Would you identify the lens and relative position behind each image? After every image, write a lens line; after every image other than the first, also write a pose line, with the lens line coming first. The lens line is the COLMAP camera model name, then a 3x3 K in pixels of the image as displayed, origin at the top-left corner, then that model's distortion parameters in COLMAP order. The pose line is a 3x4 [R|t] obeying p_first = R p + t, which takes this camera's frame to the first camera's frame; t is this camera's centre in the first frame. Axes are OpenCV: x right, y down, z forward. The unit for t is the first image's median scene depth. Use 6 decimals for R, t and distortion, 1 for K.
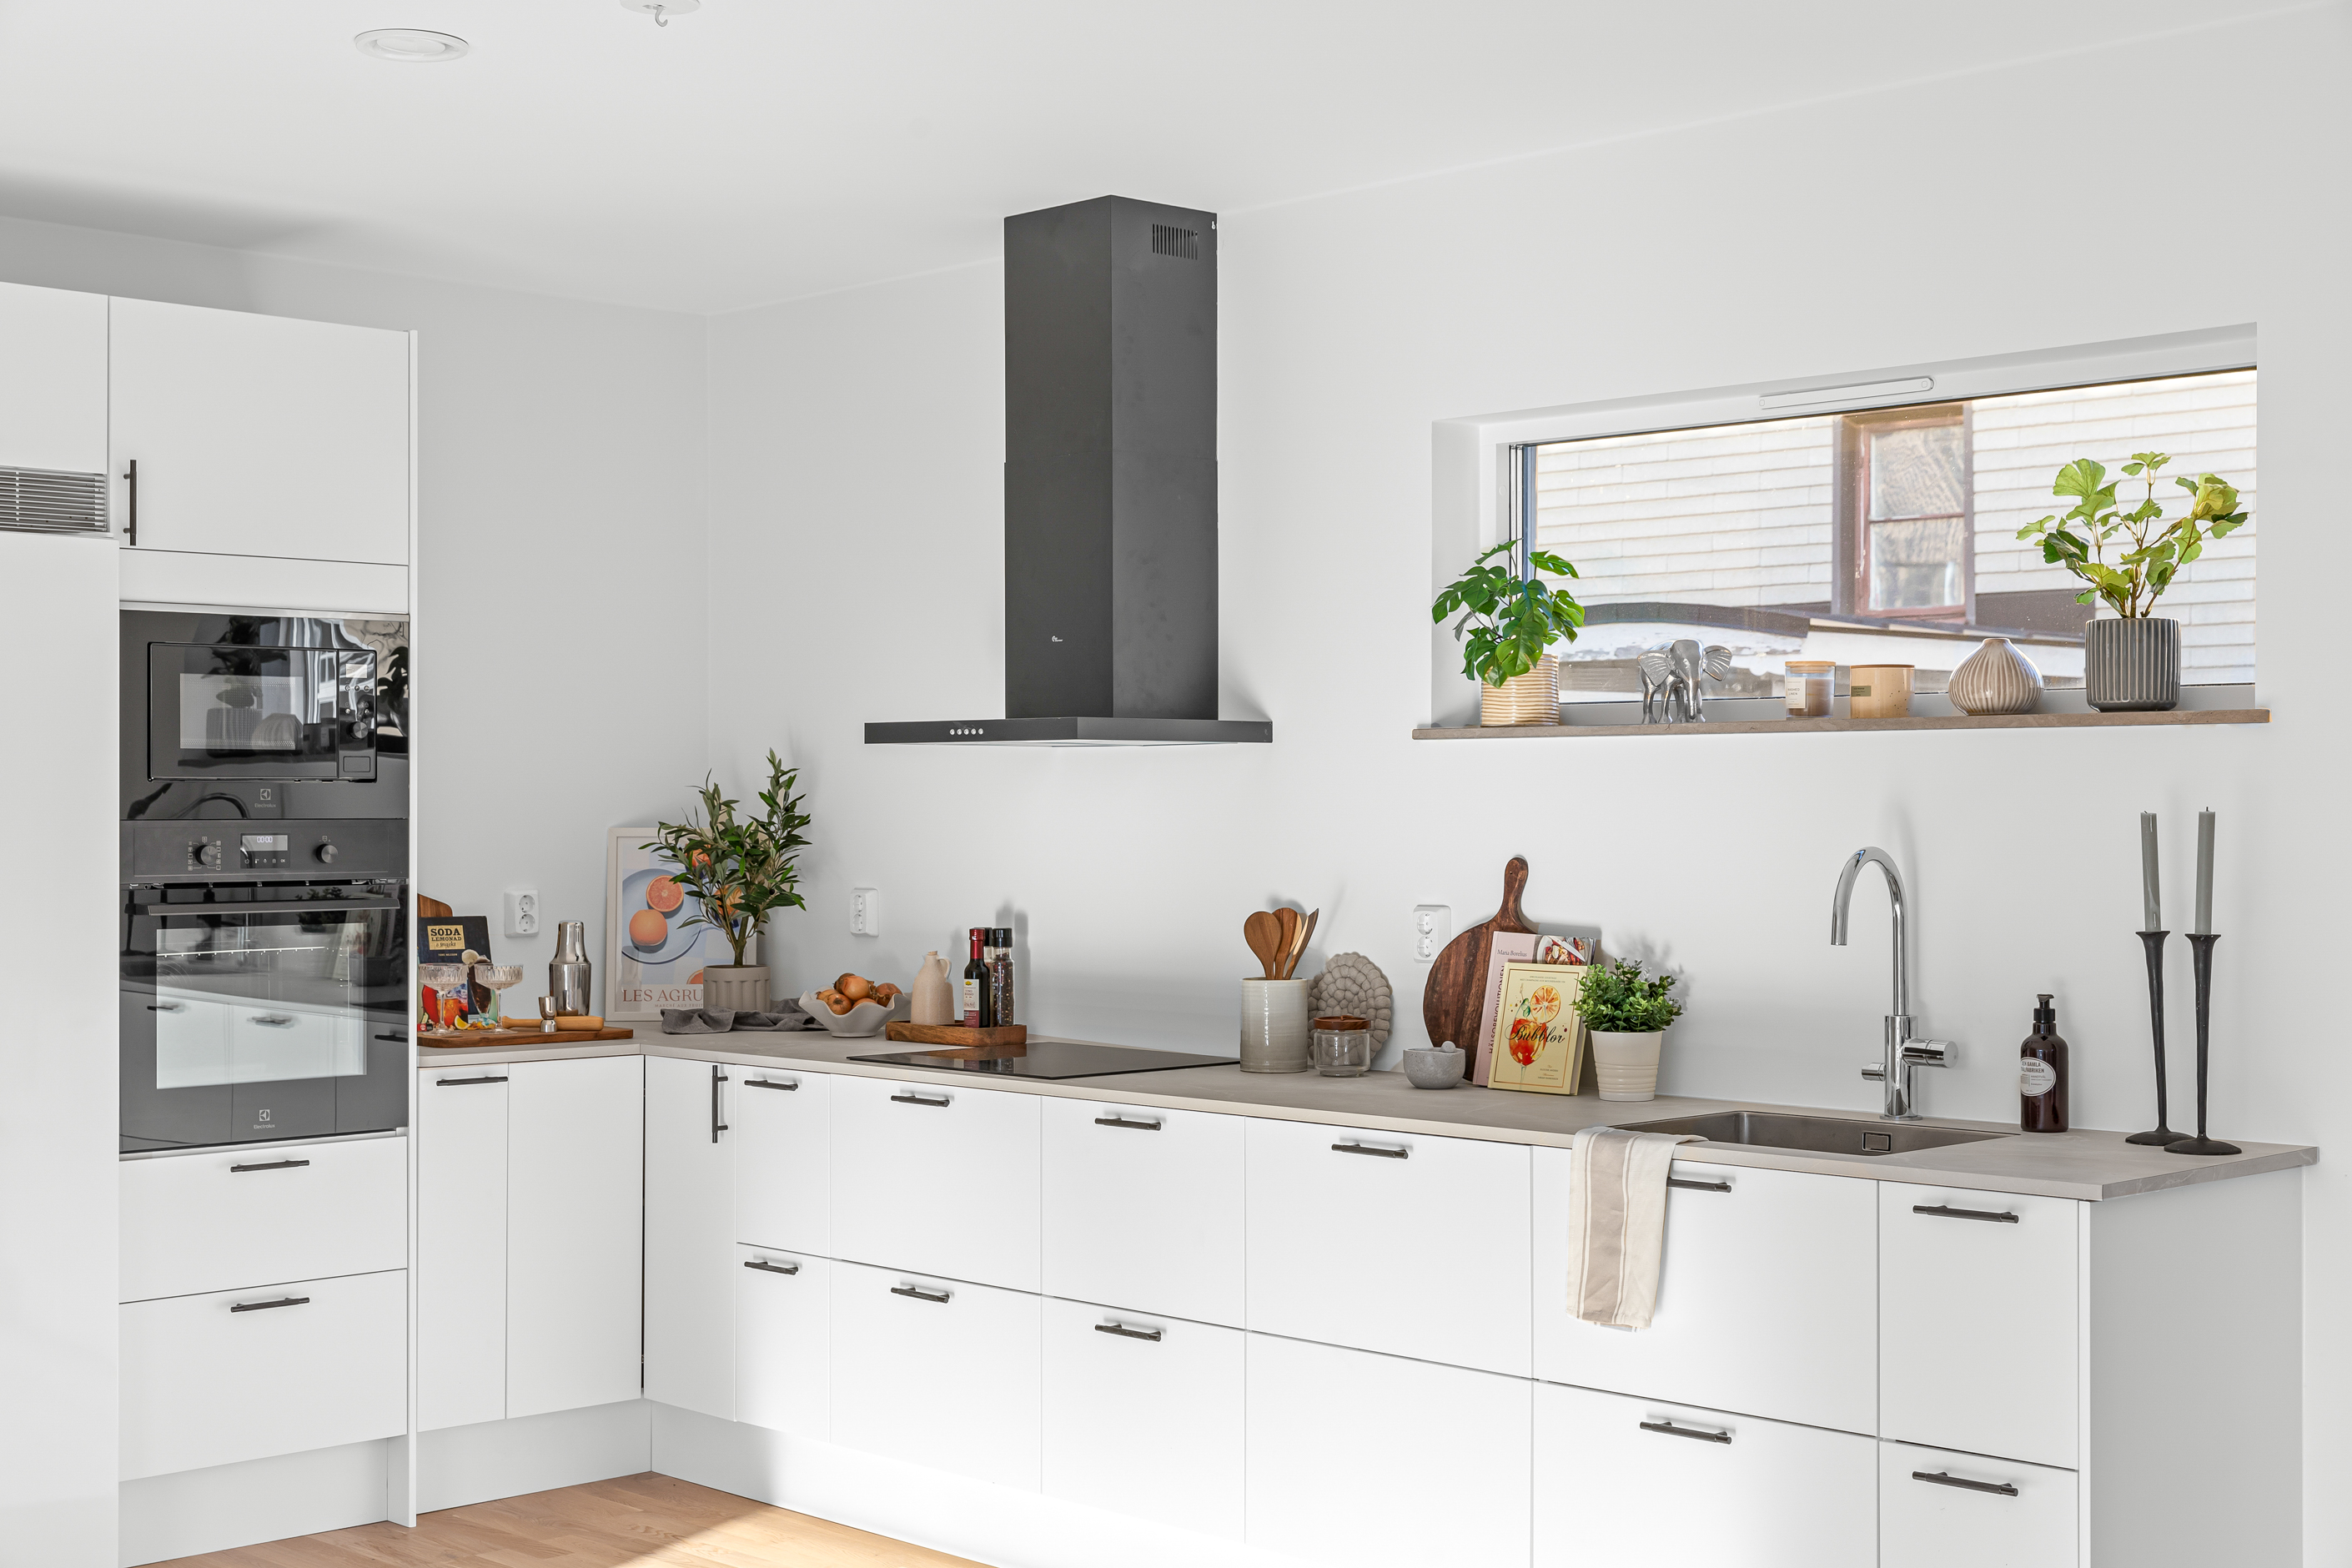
lens RADIAL K [[3161.1, 0, 1176.0], [0, 3161.1, 784.0], [0, 0, 1]] dist [0.020326, -0.002498]
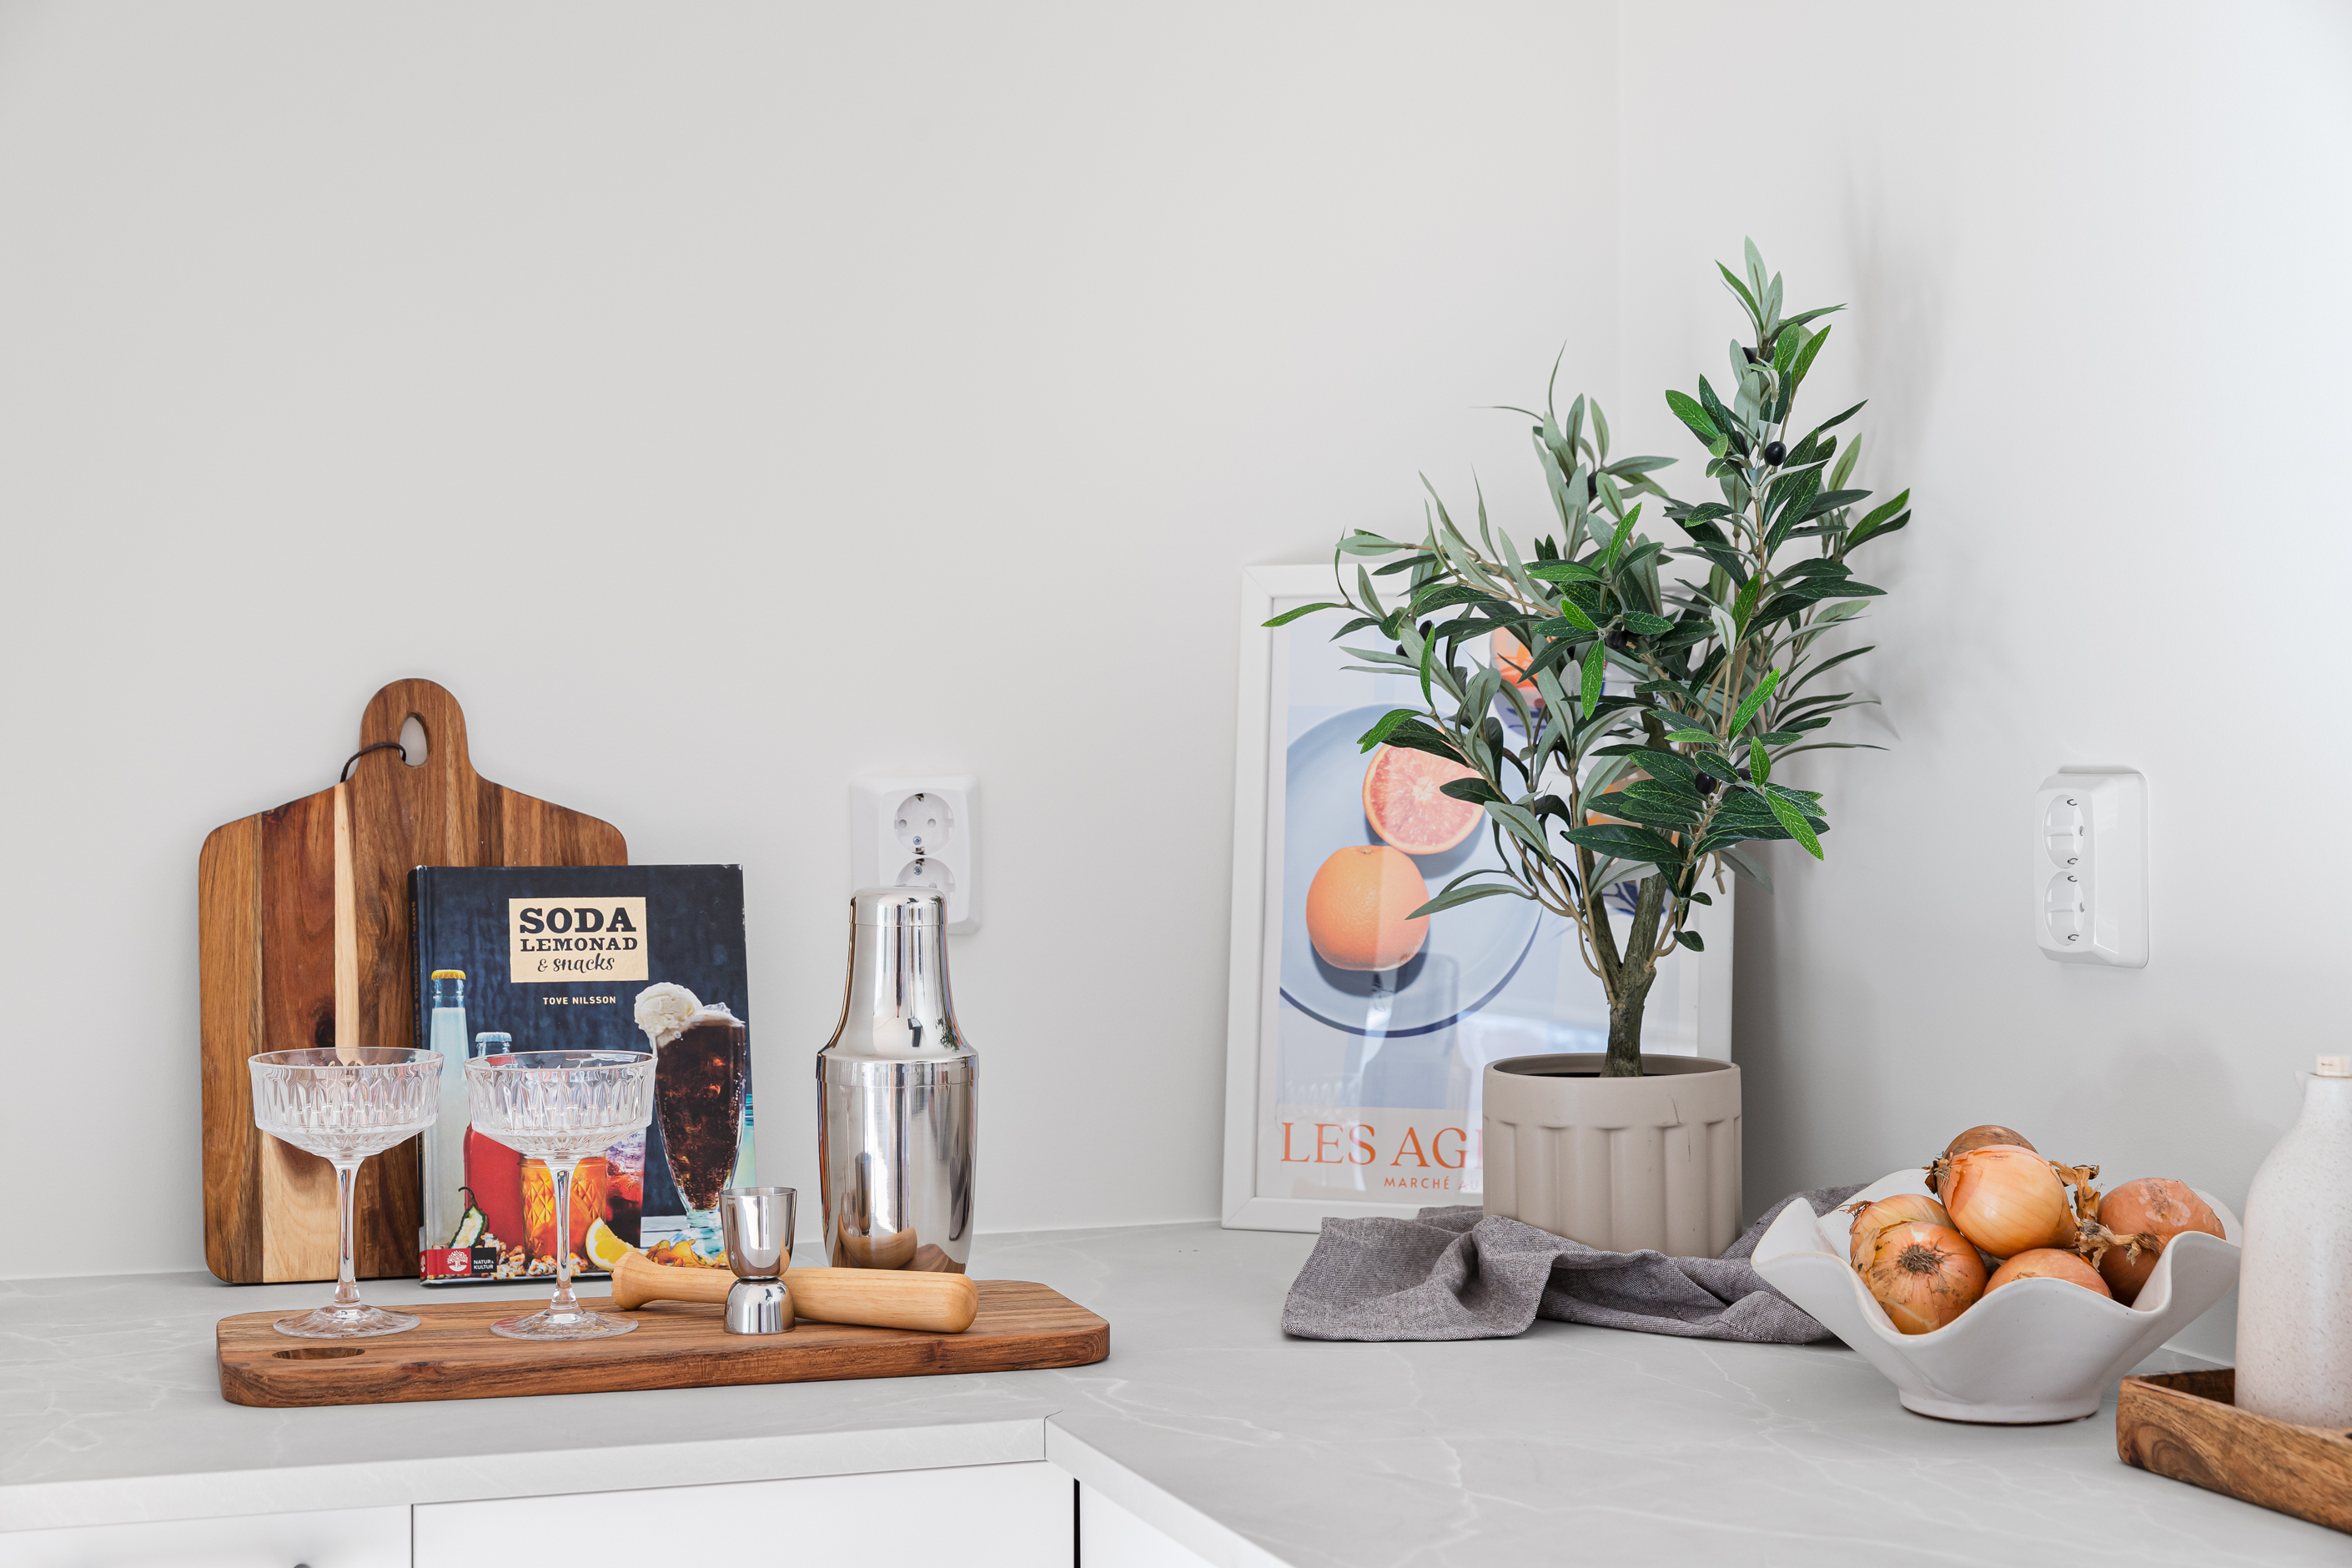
lens RADIAL K [[3663.7, 0, 1176.0], [0, 3663.7, 784.0], [0, 0, 1]] dist [-0.010399, -0.040754]
pose [[0.905984, 0.001276, -0.423311, -0.044135], [0.009938, 0.999656, 0.024283, 0.027710], [0.423196, -0.026207, 0.905659, 0.742007]]
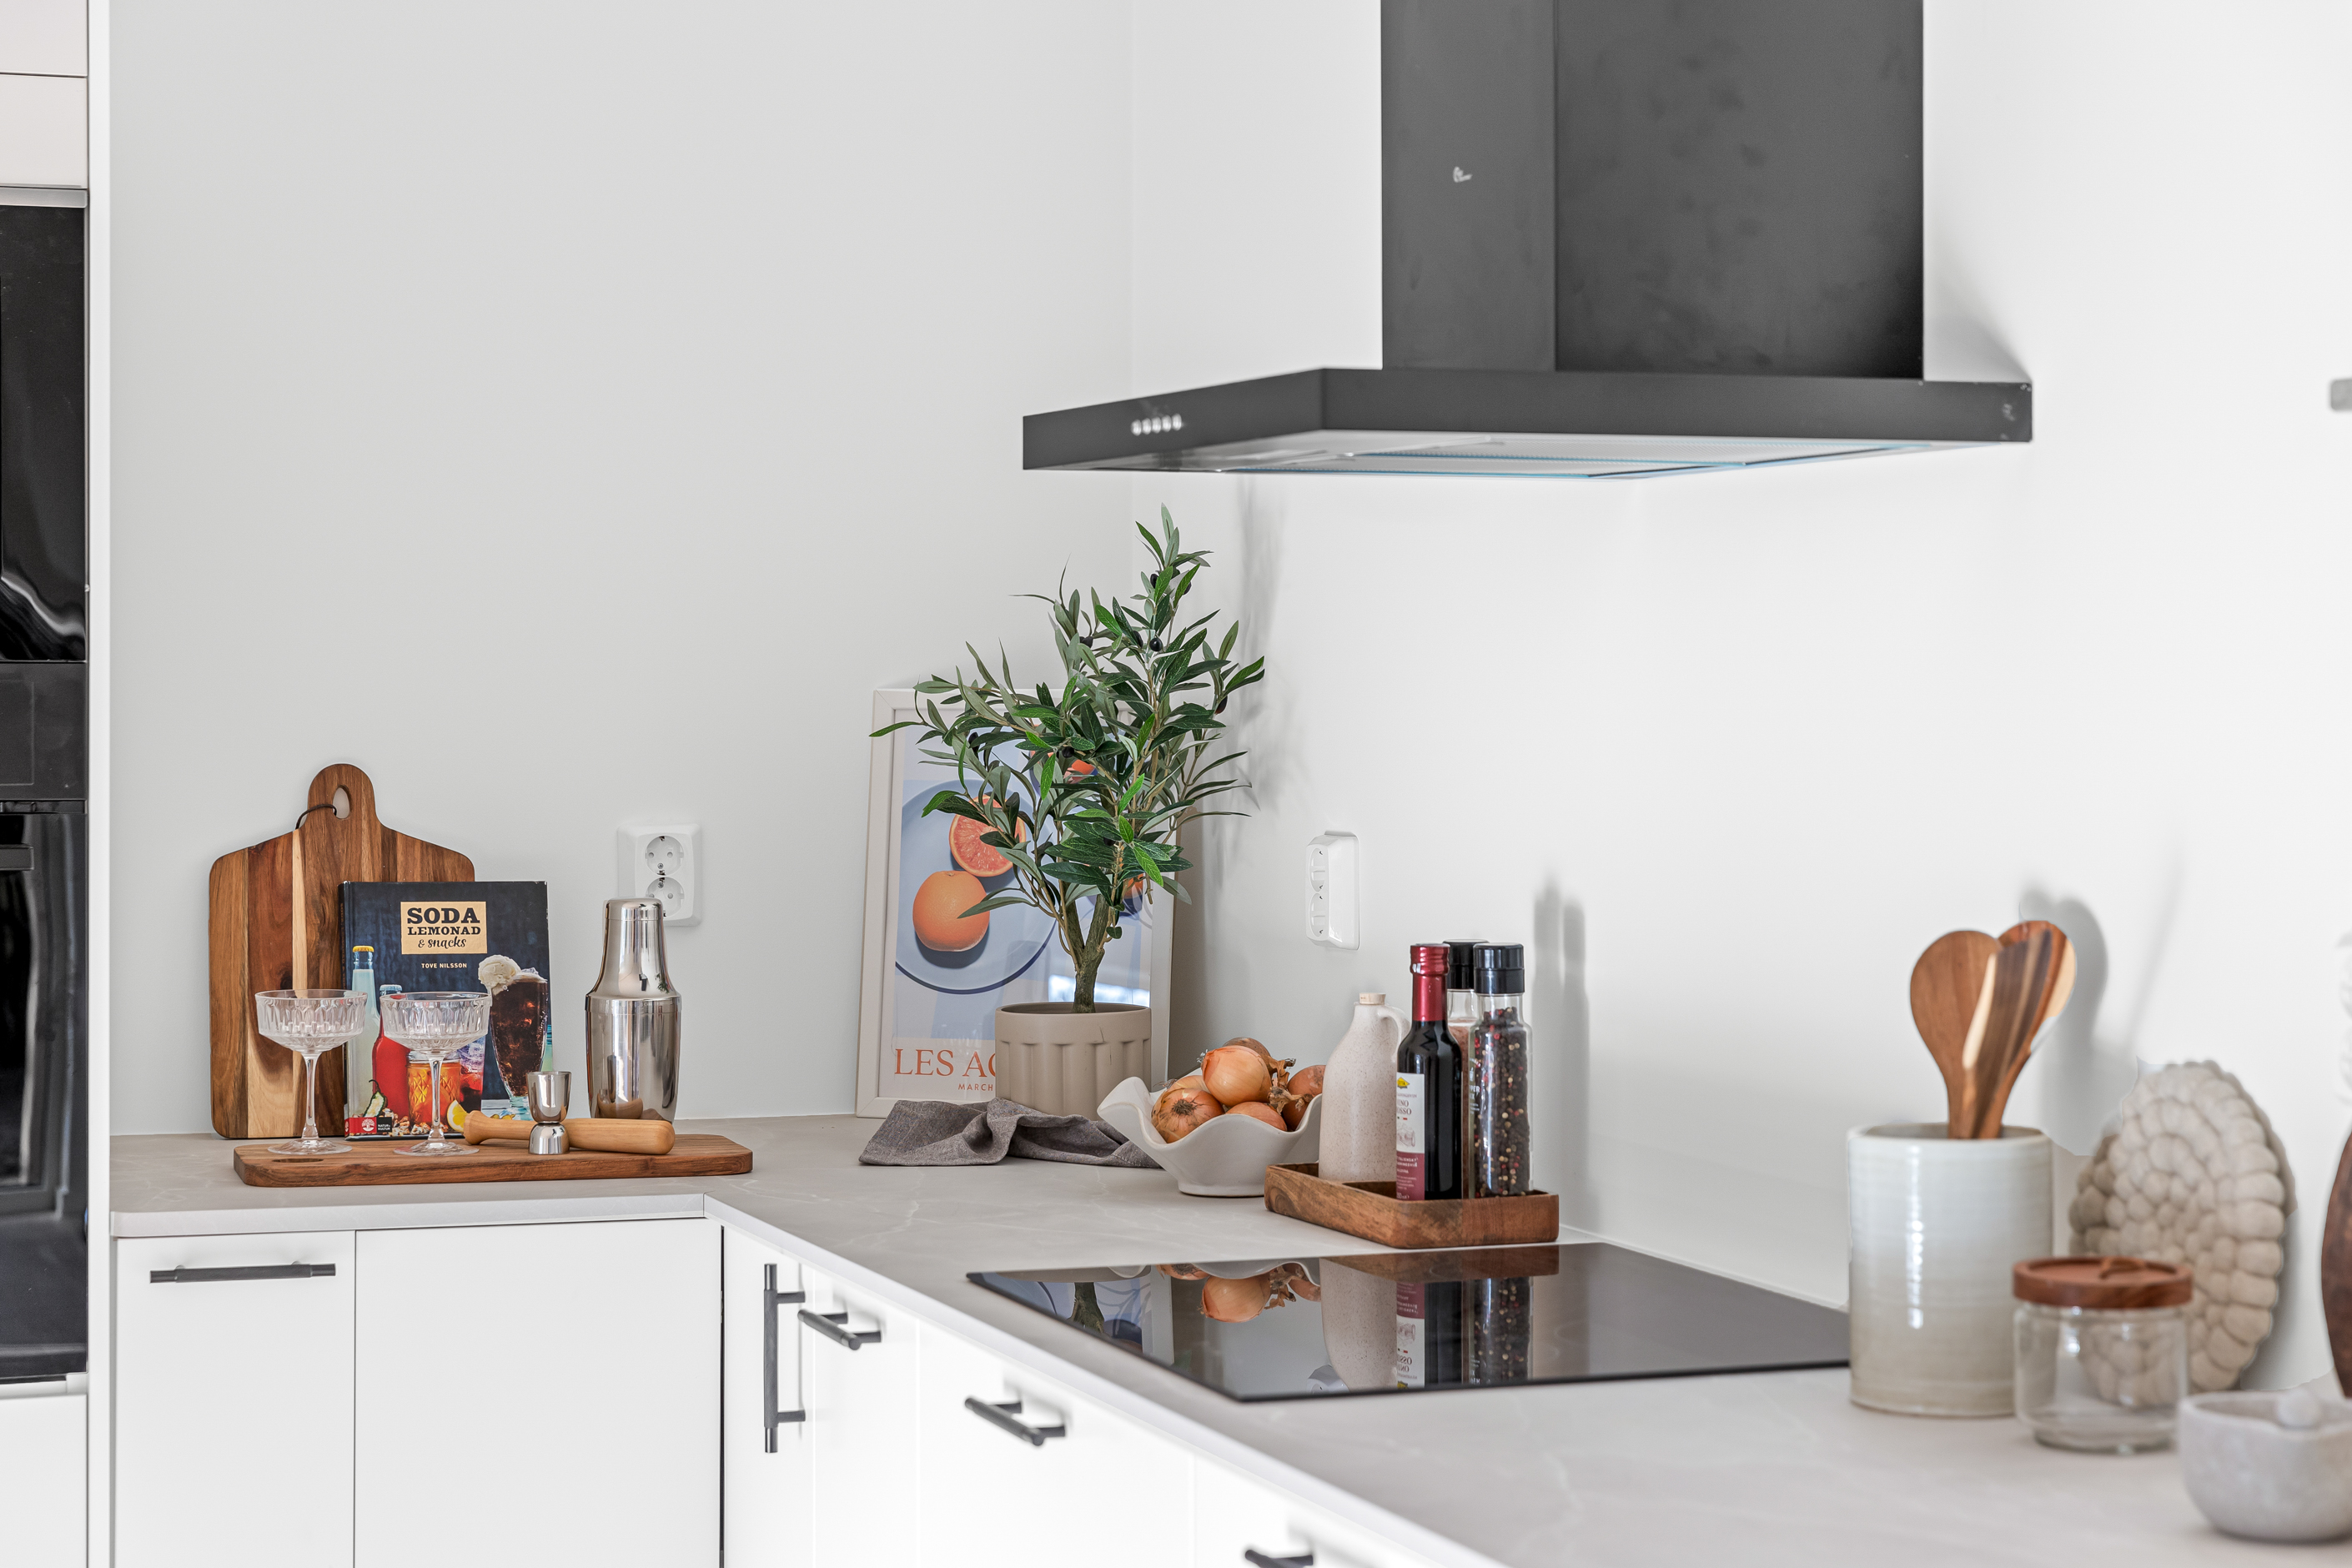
lens RADIAL K [[4515.6, 0, 1174.3], [0, 4515.6, 715.0], [0, 0, 1]] dist [0.008854, -0.316408]
pose [[0.908108, 0.004346, -0.418713, 0.139481], [0.002873, 0.999858, 0.016609, 0.007588], [0.418725, -0.016286, 0.907967, 0.465269]]
